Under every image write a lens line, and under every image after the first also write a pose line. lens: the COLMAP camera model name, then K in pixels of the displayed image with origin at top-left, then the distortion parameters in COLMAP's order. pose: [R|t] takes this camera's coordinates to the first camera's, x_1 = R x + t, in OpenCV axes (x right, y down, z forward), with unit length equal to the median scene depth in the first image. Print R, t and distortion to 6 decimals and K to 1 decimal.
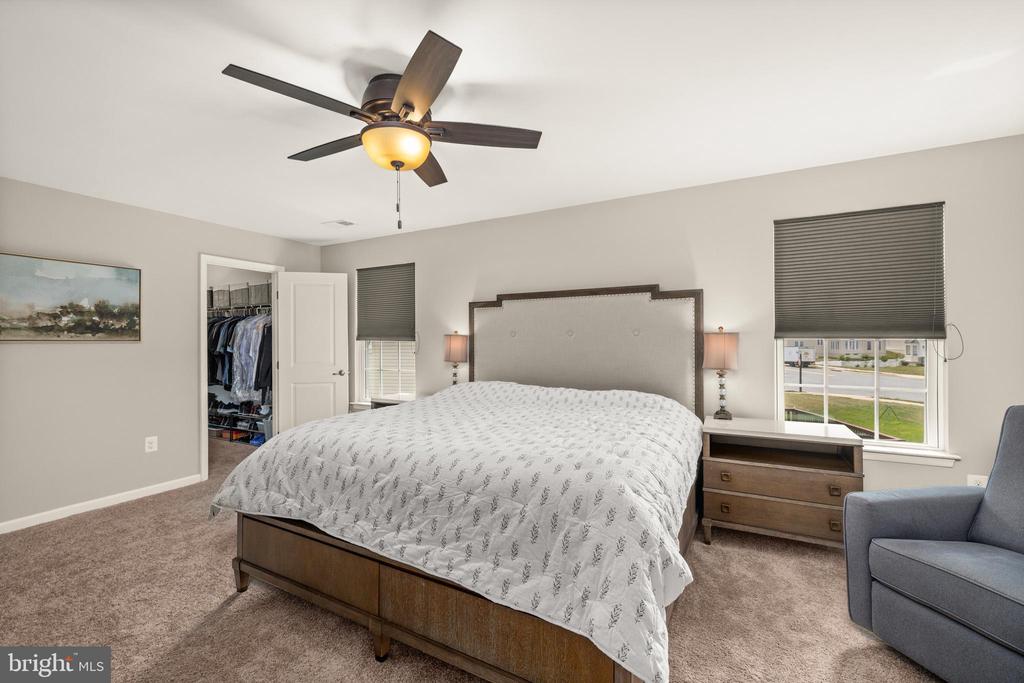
lens RADIAL K [[440.4, 0, 512.0], [0, 440.4, 341.5], [0, 0, 1]] dist [0.000405, 0.000055]
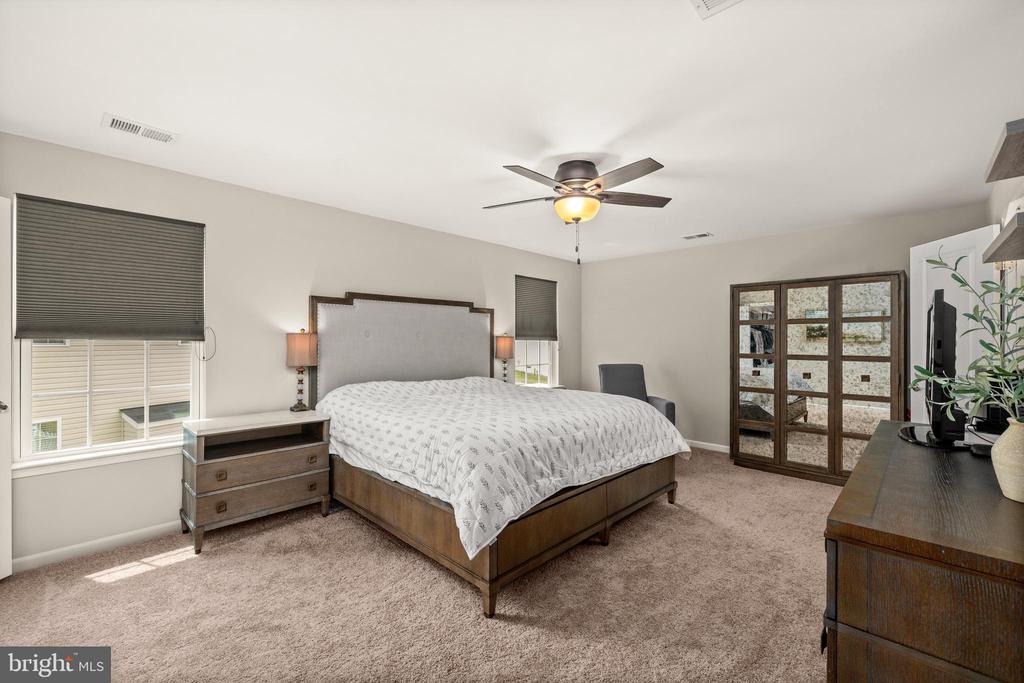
lens RADIAL K [[427.9, 0, 512.0], [0, 427.9, 341.5], [0, 0, 1]] dist [-0.035973, 0.000105]
pose [[0.258685, 0.001833, 0.965960, -1.038191], [-0.001170, 0.999998, -0.001584, 0.002054], [-0.965961, -0.000721, 0.258687, 0.525256]]
